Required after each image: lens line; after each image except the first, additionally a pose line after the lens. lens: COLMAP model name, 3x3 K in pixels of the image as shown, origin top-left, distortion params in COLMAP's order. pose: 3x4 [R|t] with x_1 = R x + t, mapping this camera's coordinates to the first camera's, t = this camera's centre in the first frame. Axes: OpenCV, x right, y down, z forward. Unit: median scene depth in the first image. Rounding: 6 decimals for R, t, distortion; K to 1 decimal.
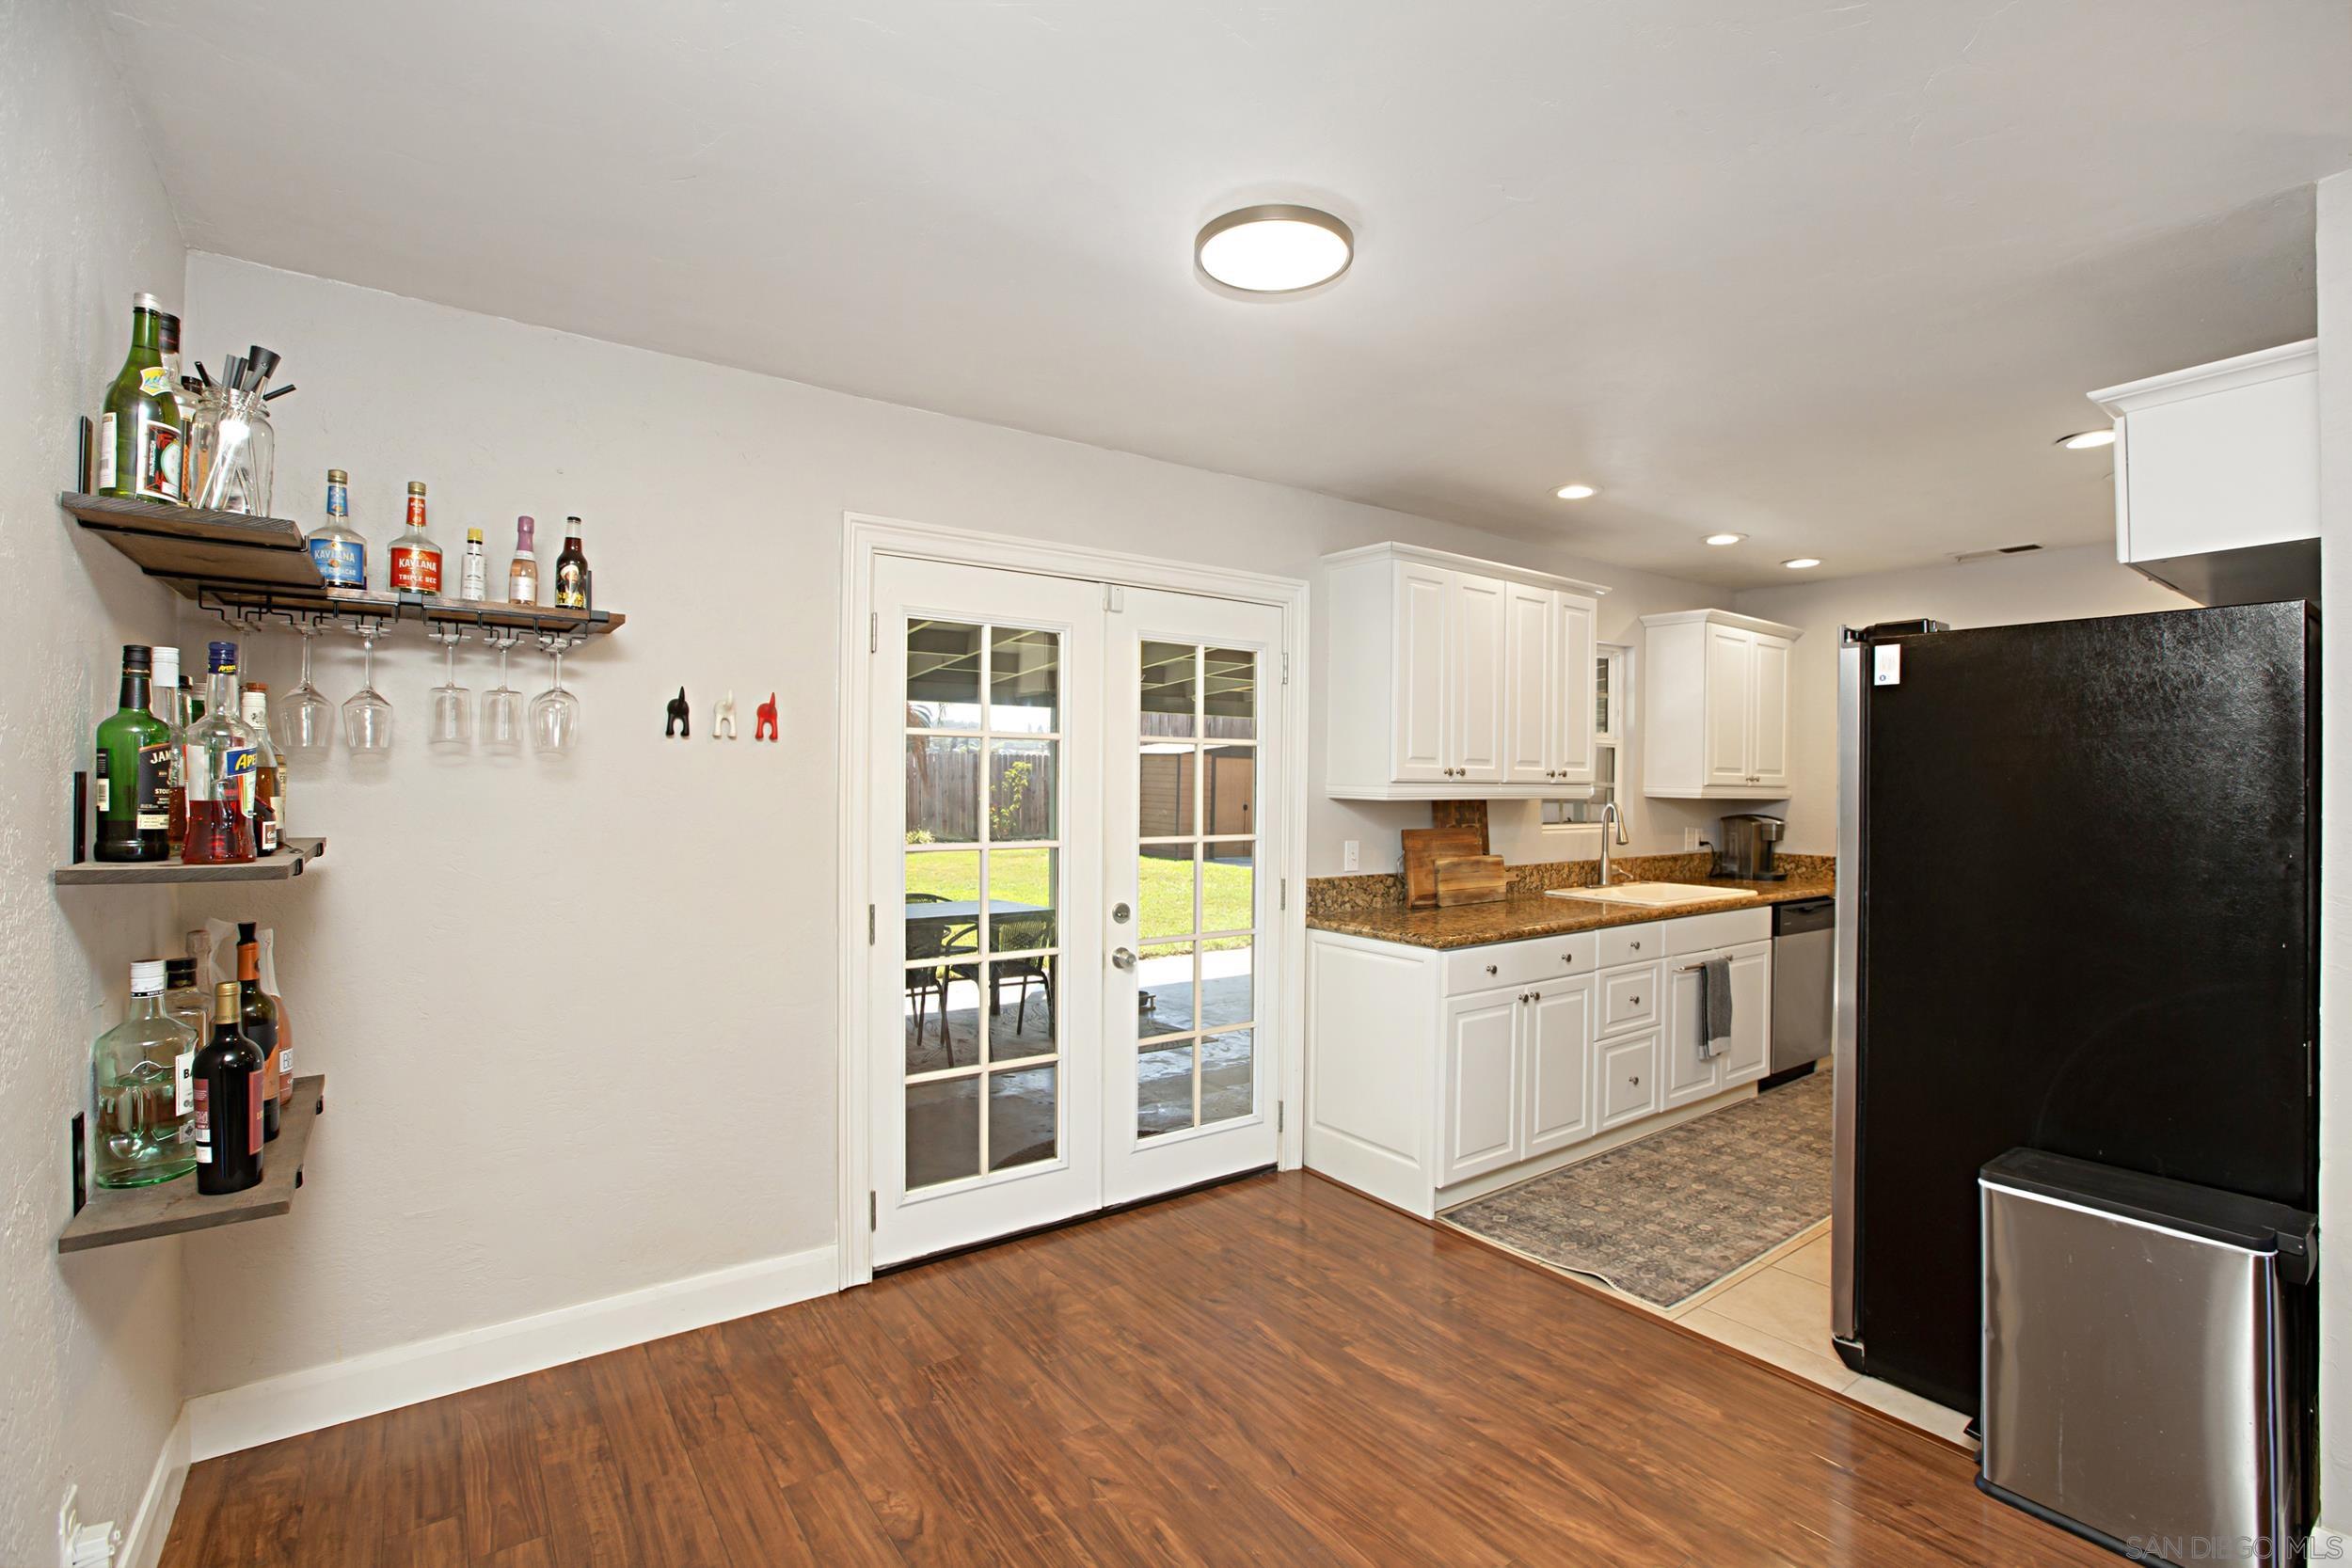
lens RADIAL K [[1083.3, 0, 1176.0], [0, 1083.3, 784.0], [0, 0, 1]] dist [-0.030676, 0.000347]
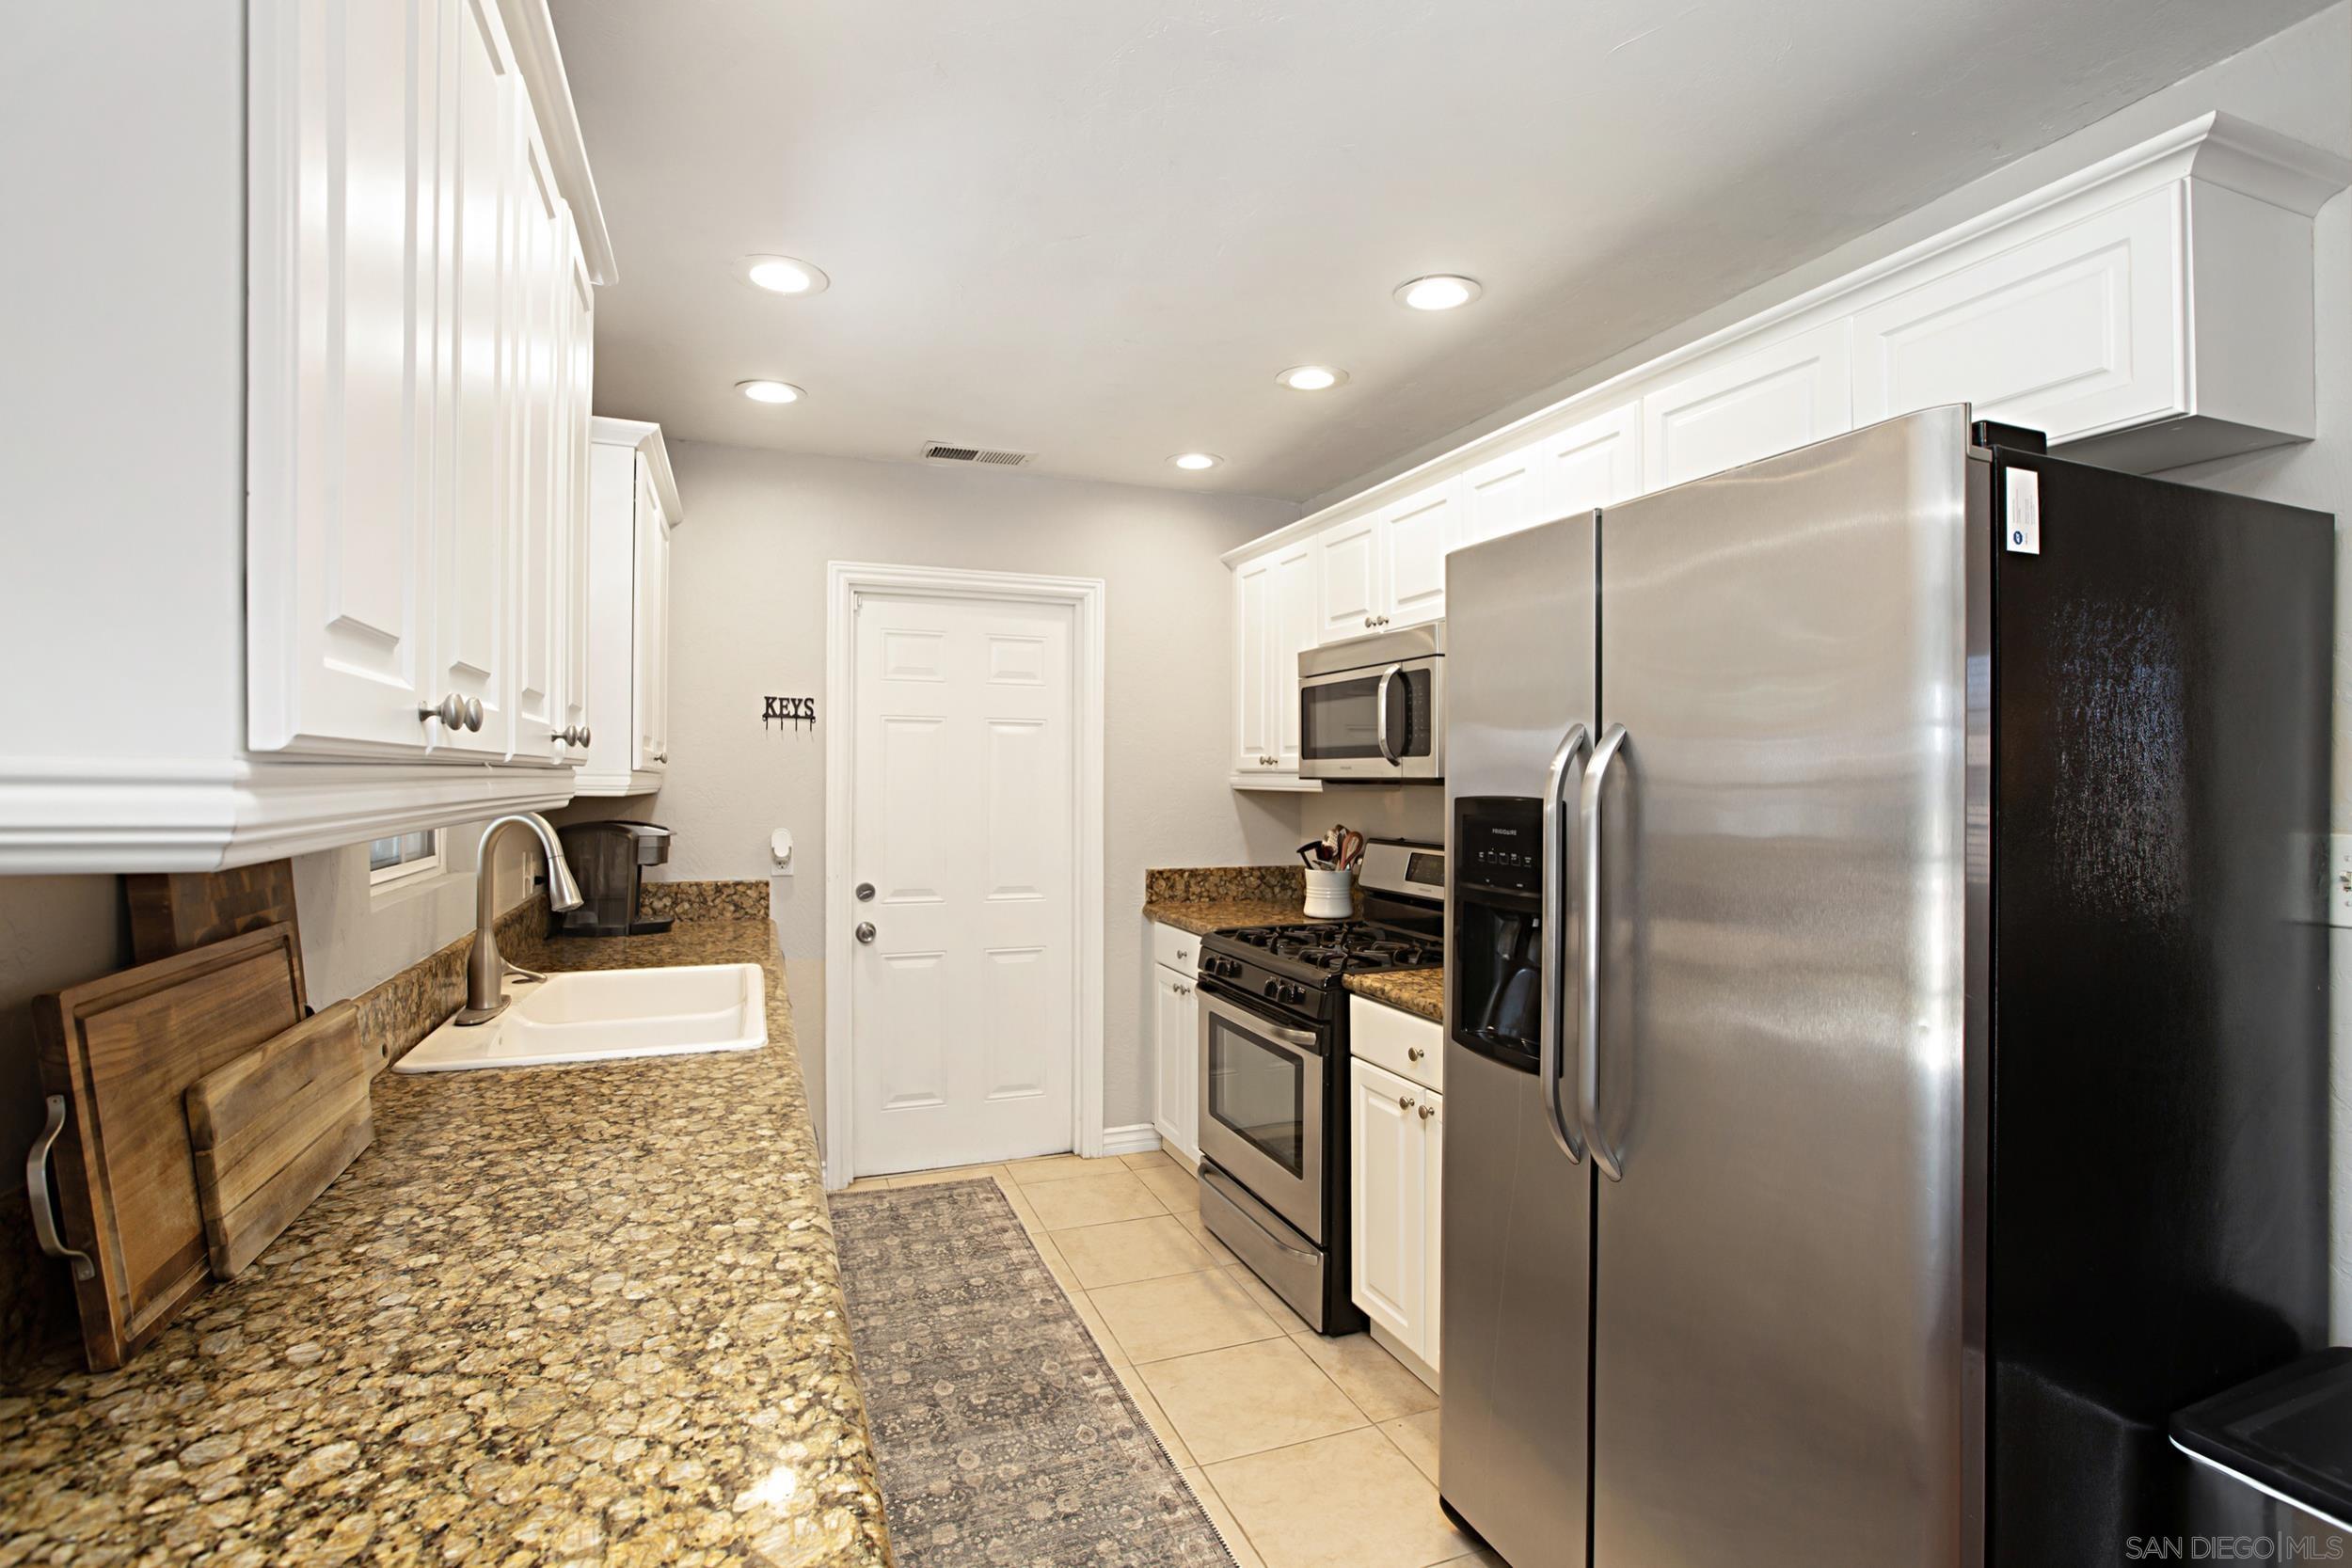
lens RADIAL K [[1149.0, 0, 1176.0], [0, 1149.0, 784.0], [0, 0, 1]] dist [-0.000059, 0.000062]
pose [[0.275312, -0.029269, 0.960909, 0.048886], [0.009687, 0.999570, 0.027671, -0.006048], [-0.961306, 0.001690, 0.275478, 0.733394]]
